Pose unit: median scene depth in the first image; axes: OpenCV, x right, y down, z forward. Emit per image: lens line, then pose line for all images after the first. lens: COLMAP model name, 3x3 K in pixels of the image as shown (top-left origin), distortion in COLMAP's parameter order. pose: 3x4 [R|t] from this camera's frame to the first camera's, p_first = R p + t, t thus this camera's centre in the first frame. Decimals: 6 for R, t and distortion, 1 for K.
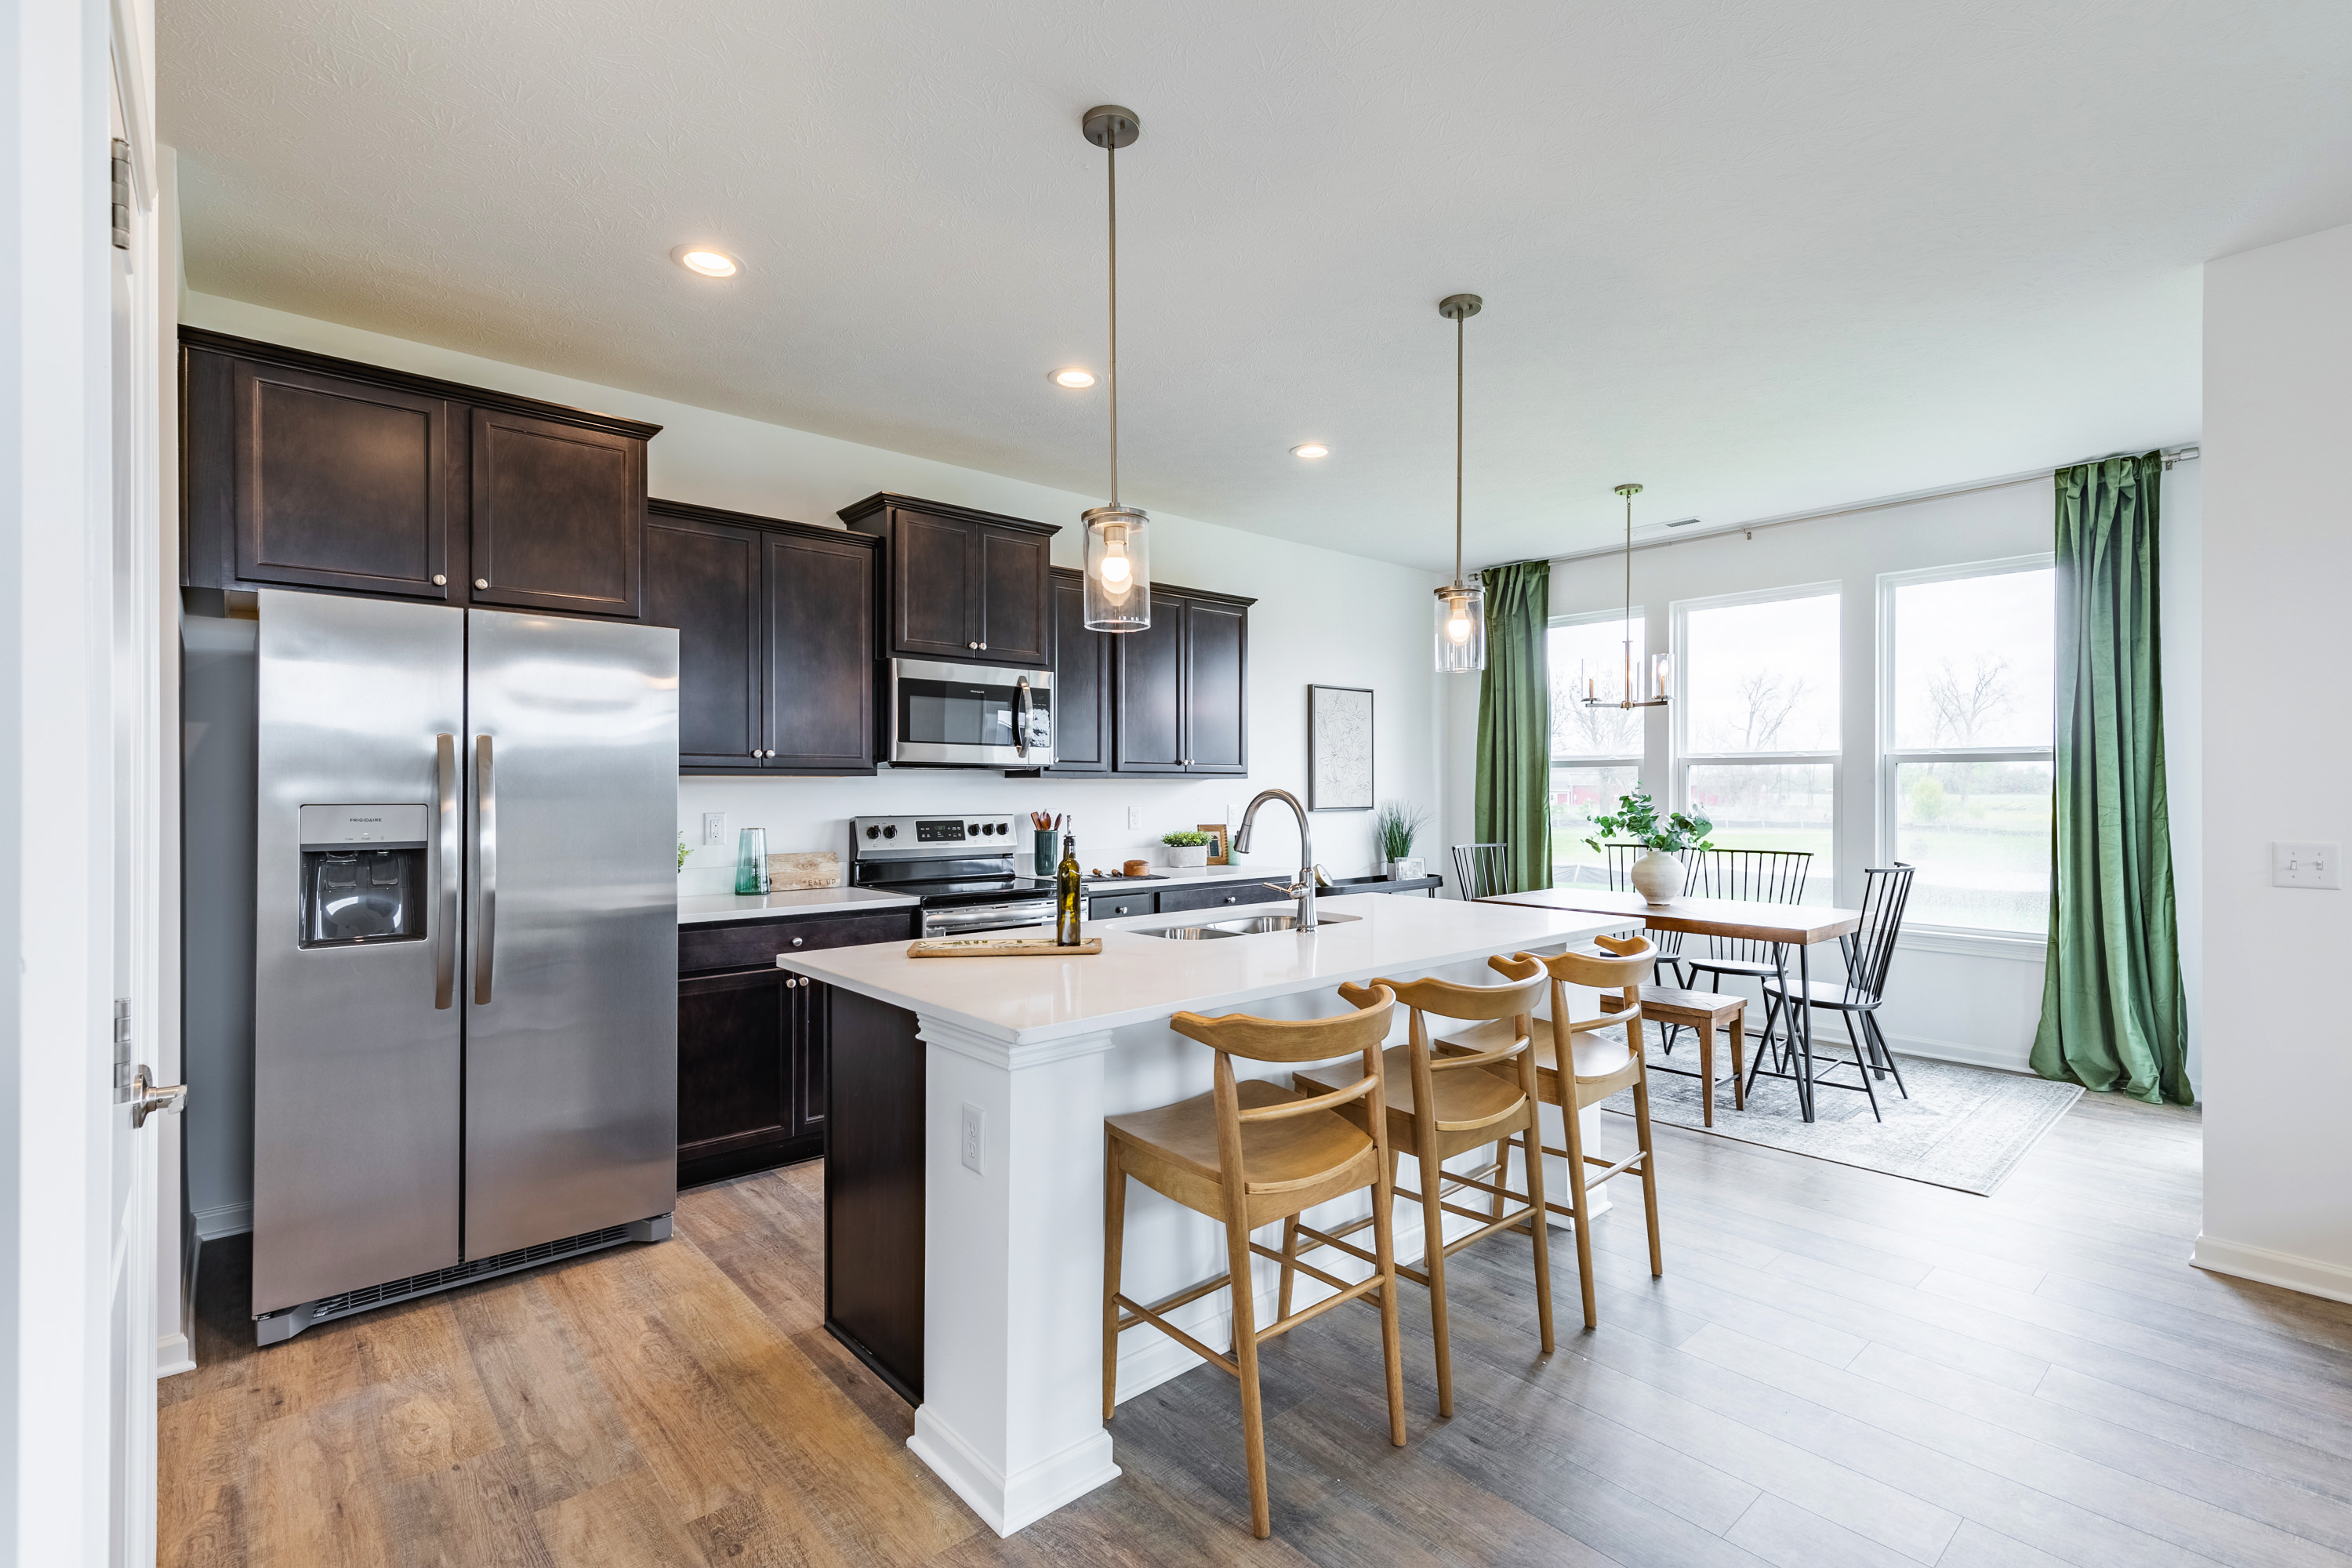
lens RADIAL K [[1076.2, 0, 1180.6], [0, 1076.2, 793.5], [0, 0, 1]] dist [0.015304, -0.000399]
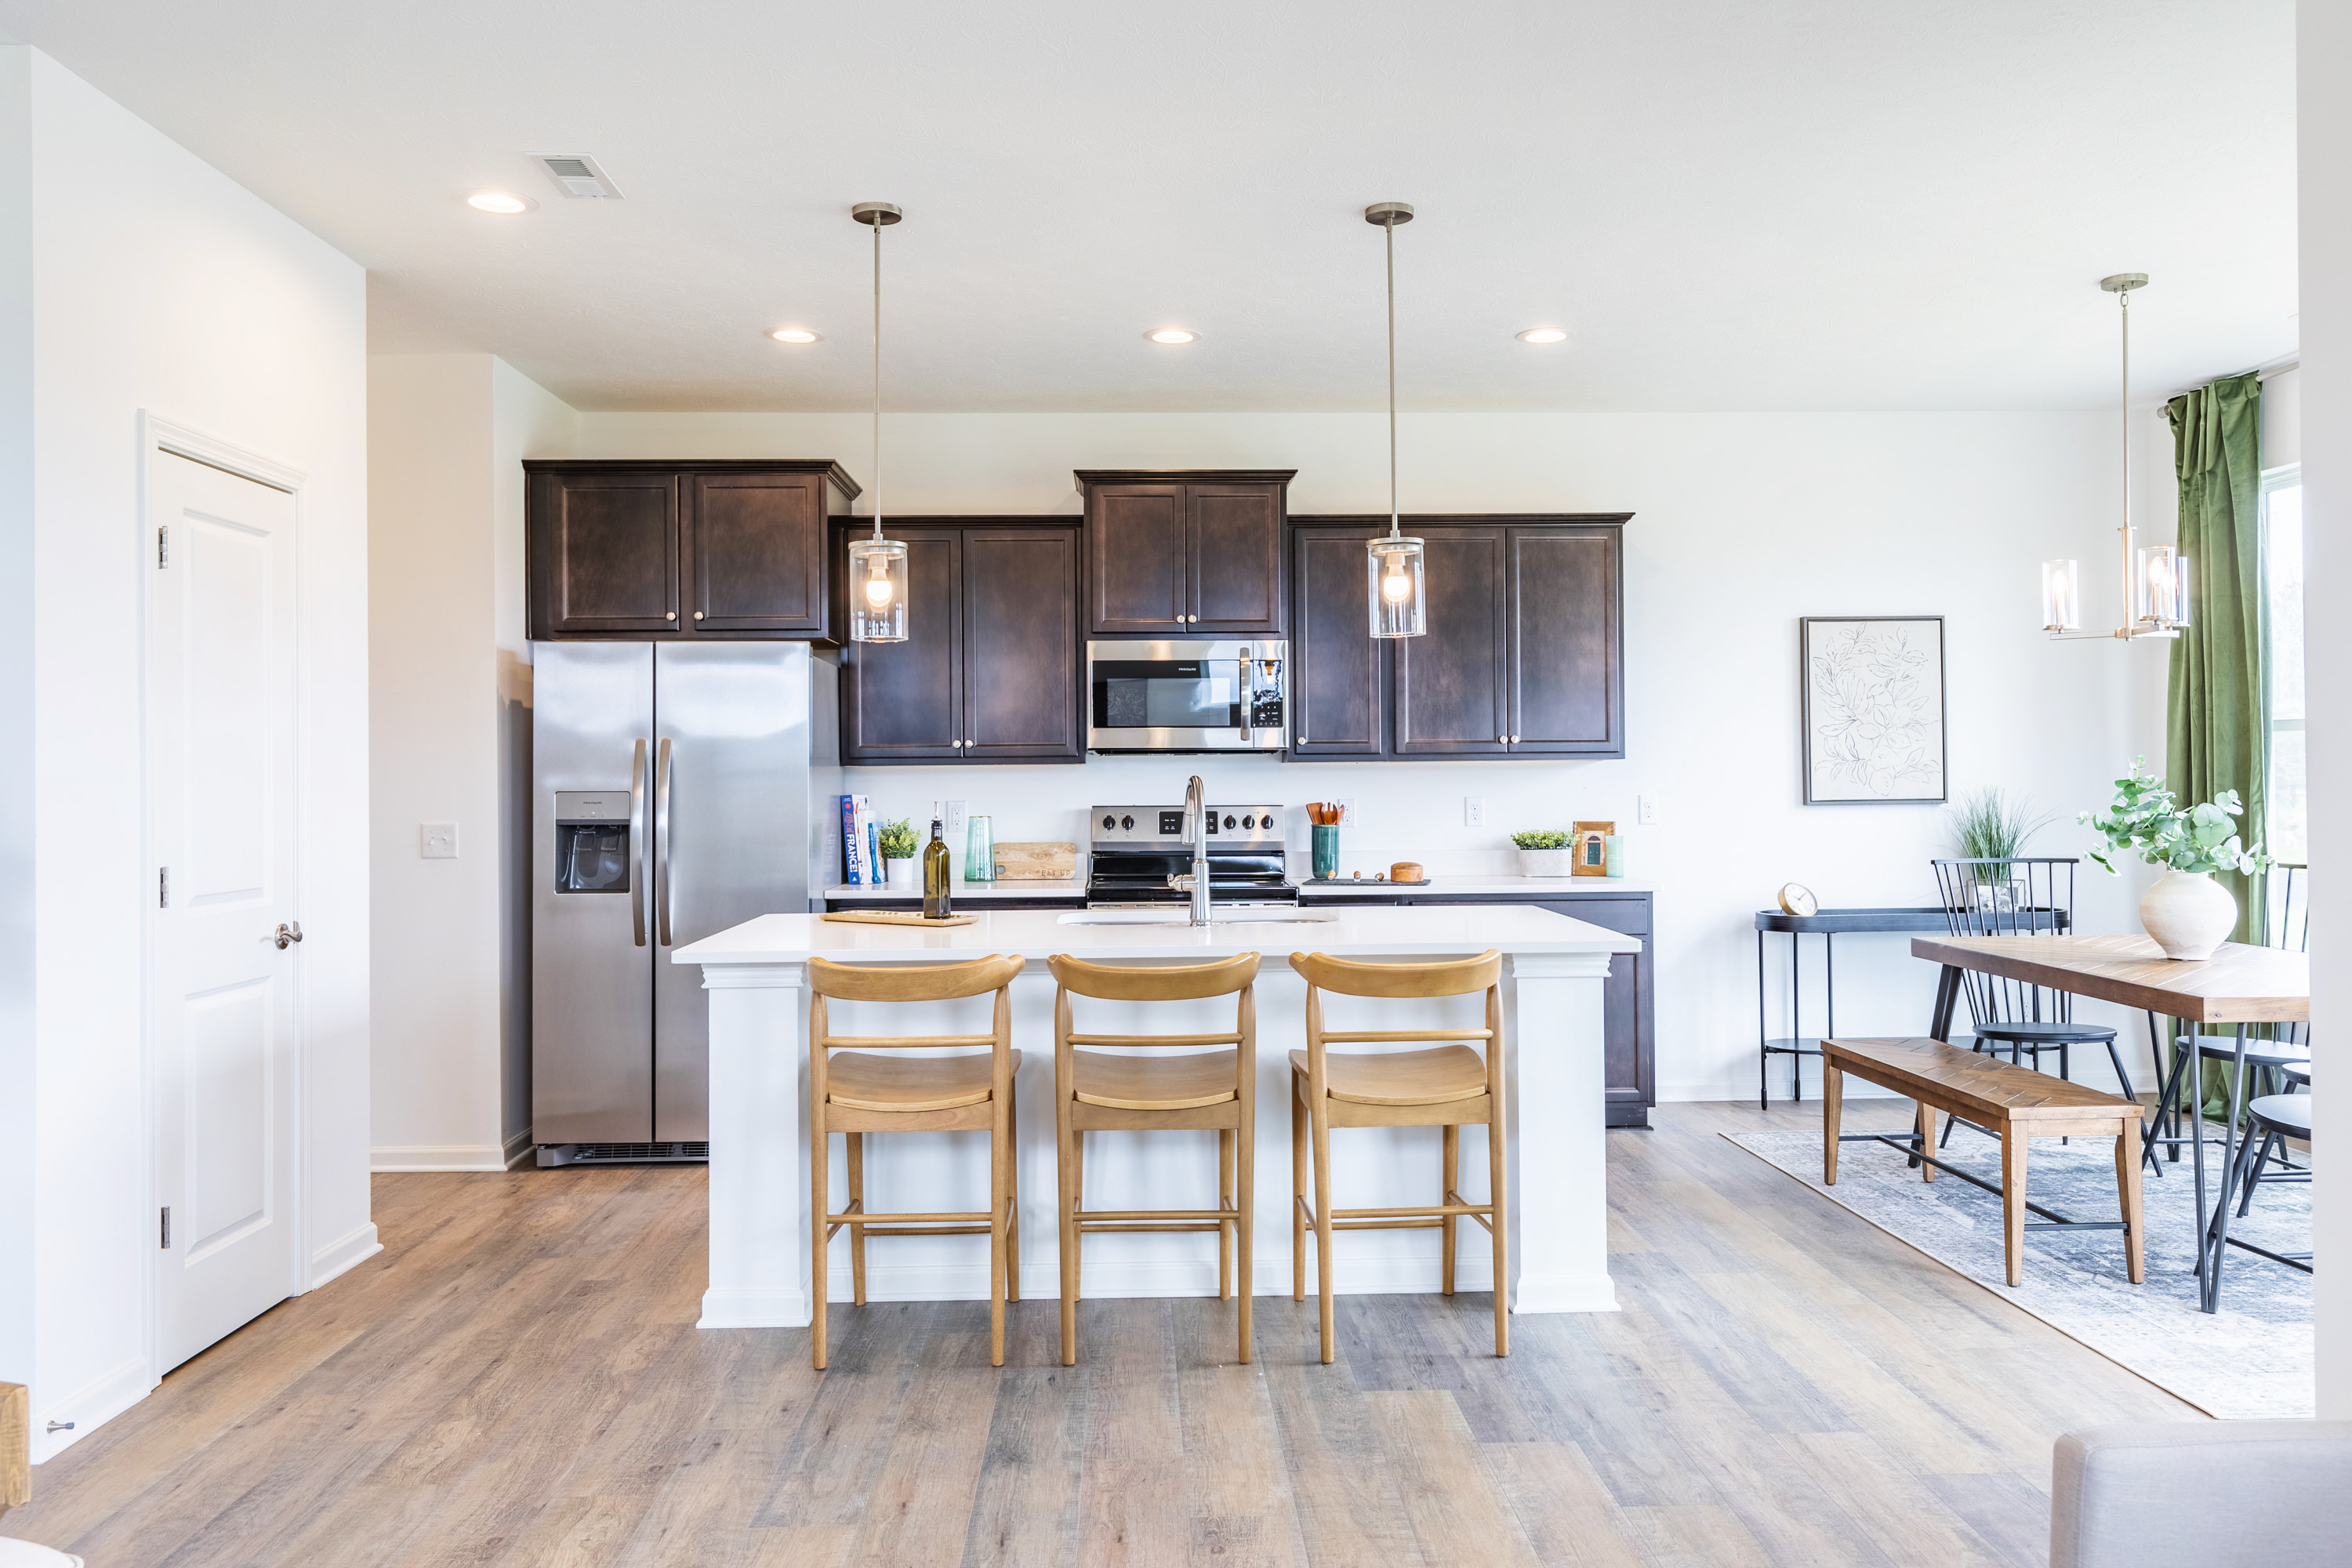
lens RADIAL K [[1713.8, 0, 1176.0], [0, 1713.8, 784.0], [0, 0, 1]] dist [0.005502, -0.002455]
pose [[0.767151, -0.002720, -0.641461, 0.702625], [0.004299, 0.999990, 0.000902, 0.000840], [0.641452, -0.003449, 0.767155, -0.111552]]
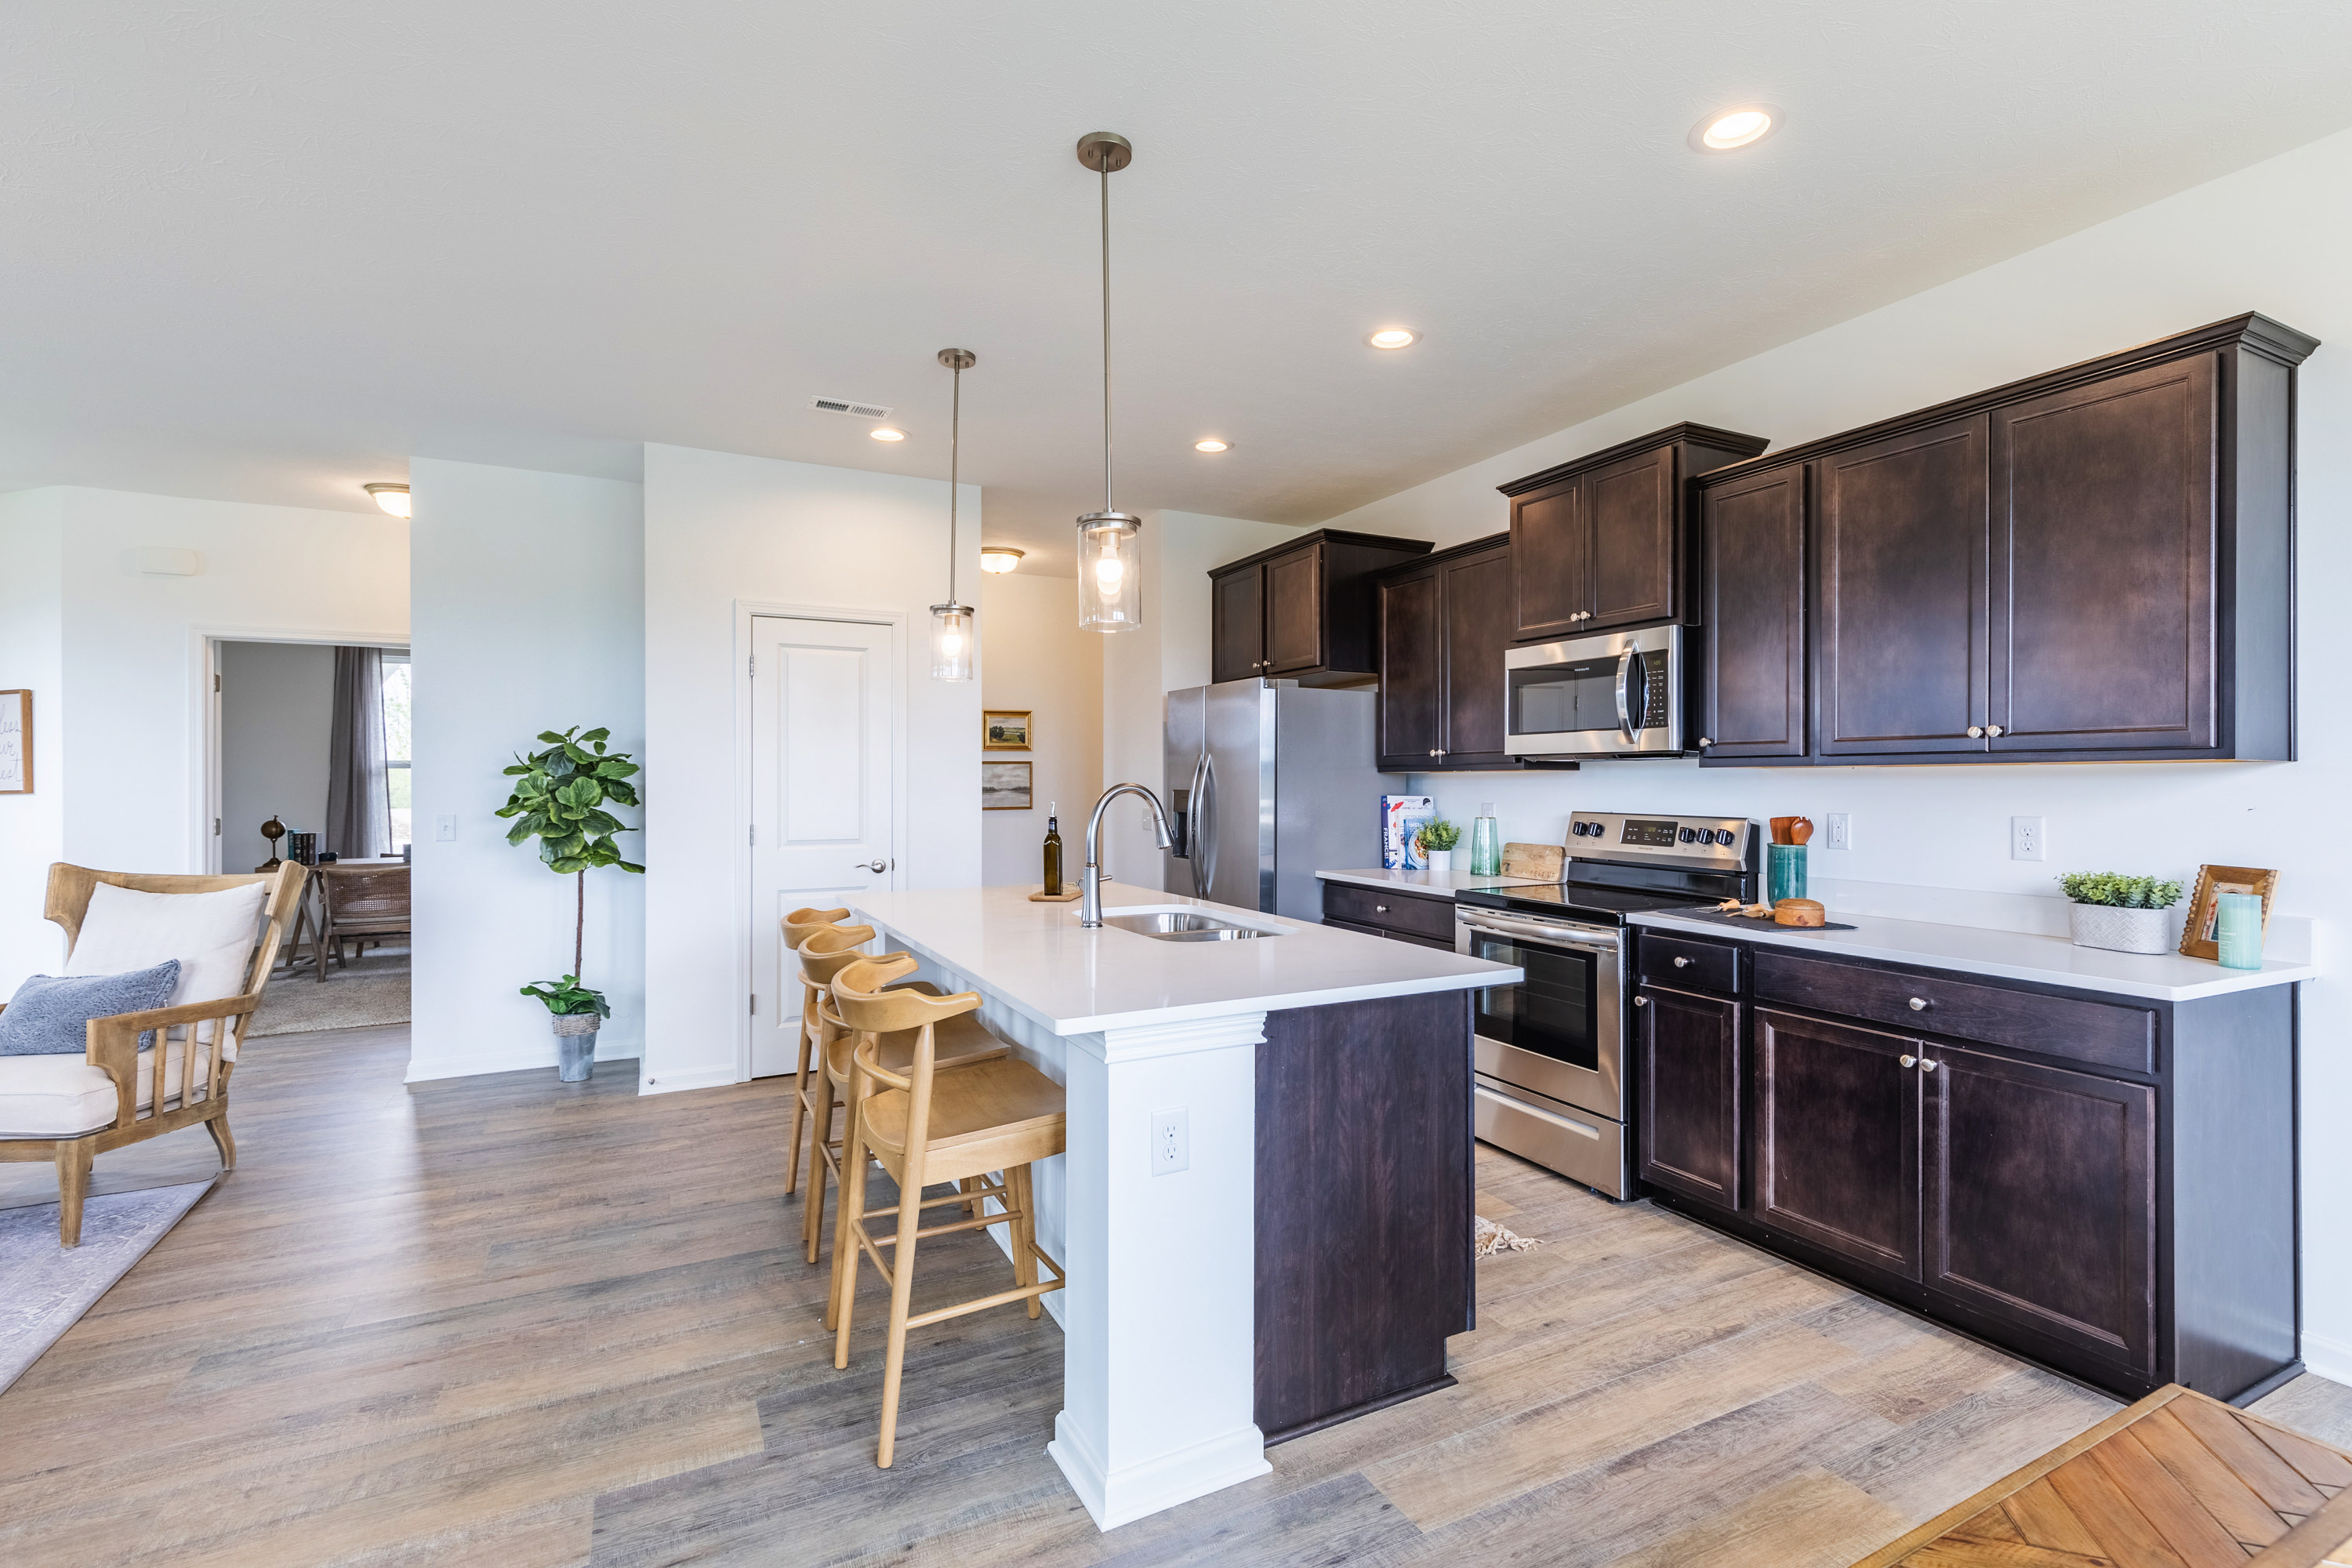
lens RADIAL K [[1062.3, 0, 1176.0], [0, 1062.3, 784.0], [0, 0, 1]] dist [0.010994, -0.000248]
pose [[-0.262070, 0.002062, -0.965047, 0.684182], [-0.003730, 0.999988, 0.003149, -0.005070], [0.965042, 0.004425, -0.262059, 0.874417]]
